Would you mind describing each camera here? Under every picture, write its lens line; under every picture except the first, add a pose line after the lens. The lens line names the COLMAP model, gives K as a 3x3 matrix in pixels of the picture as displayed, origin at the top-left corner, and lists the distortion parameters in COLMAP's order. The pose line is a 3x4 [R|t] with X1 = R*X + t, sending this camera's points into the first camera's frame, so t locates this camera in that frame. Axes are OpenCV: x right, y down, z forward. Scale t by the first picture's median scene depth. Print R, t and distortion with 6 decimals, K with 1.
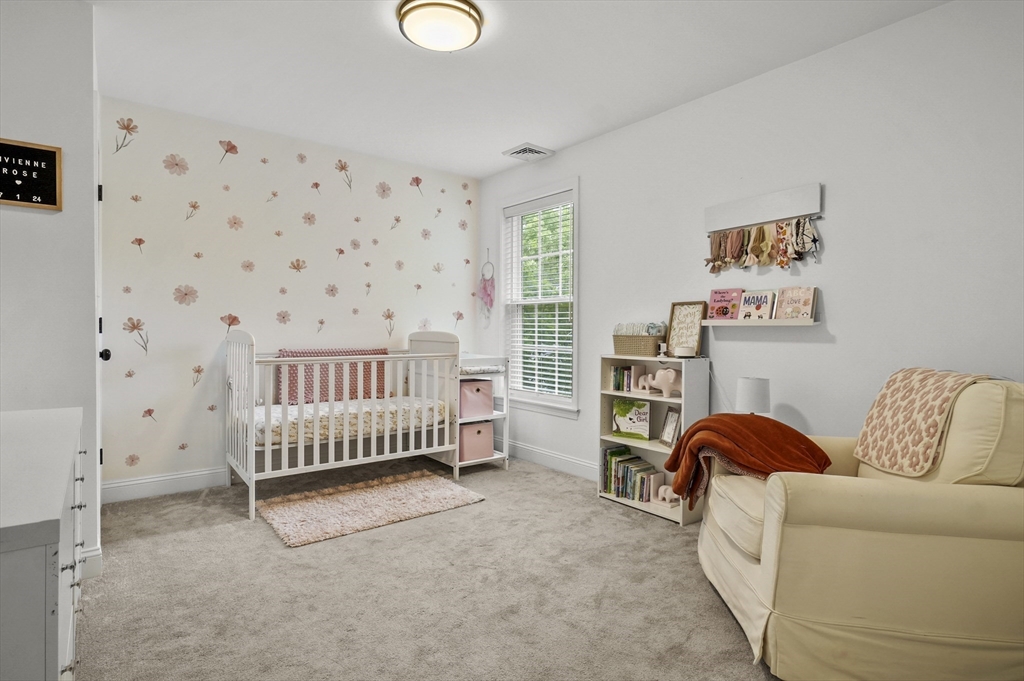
lens RADIAL K [[509.4, 0, 515.4], [0, 509.4, 335.2], [0, 0, 1]] dist [0.008559, 0.001207]
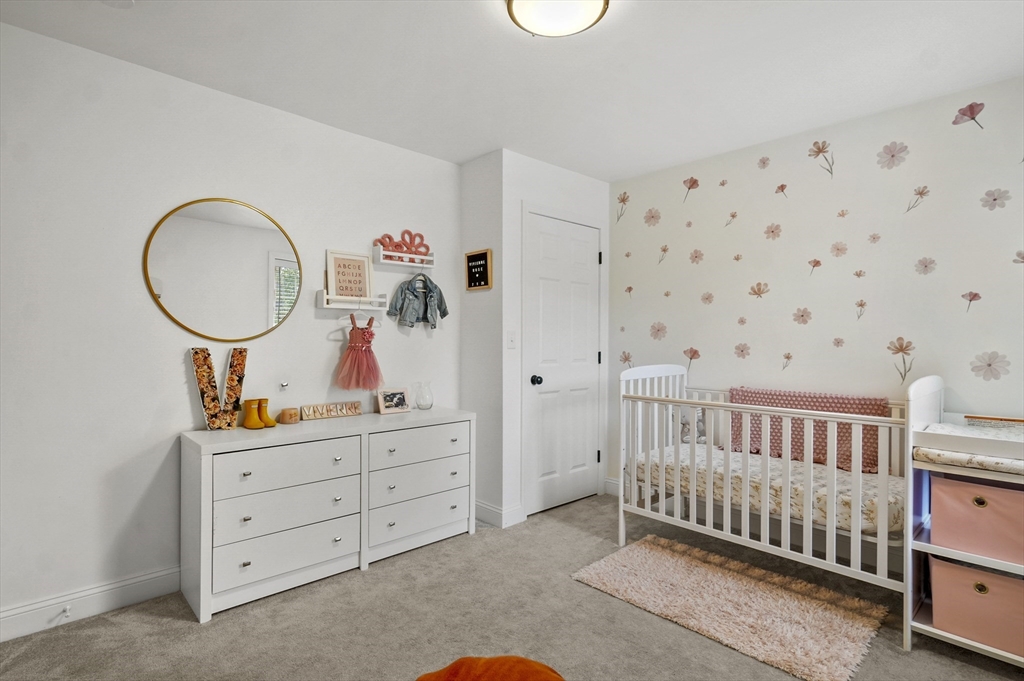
lens RADIAL K [[509.8, 0, 495.6], [0, 509.8, 347.6], [0, 0, 1]] dist [0.024249, 0.000681]
pose [[0.101747, 0.004951, -0.994798, 0.409213], [-0.018393, 0.999826, 0.003095, -0.037440], [0.994640, 0.017982, 0.101820, 0.508464]]
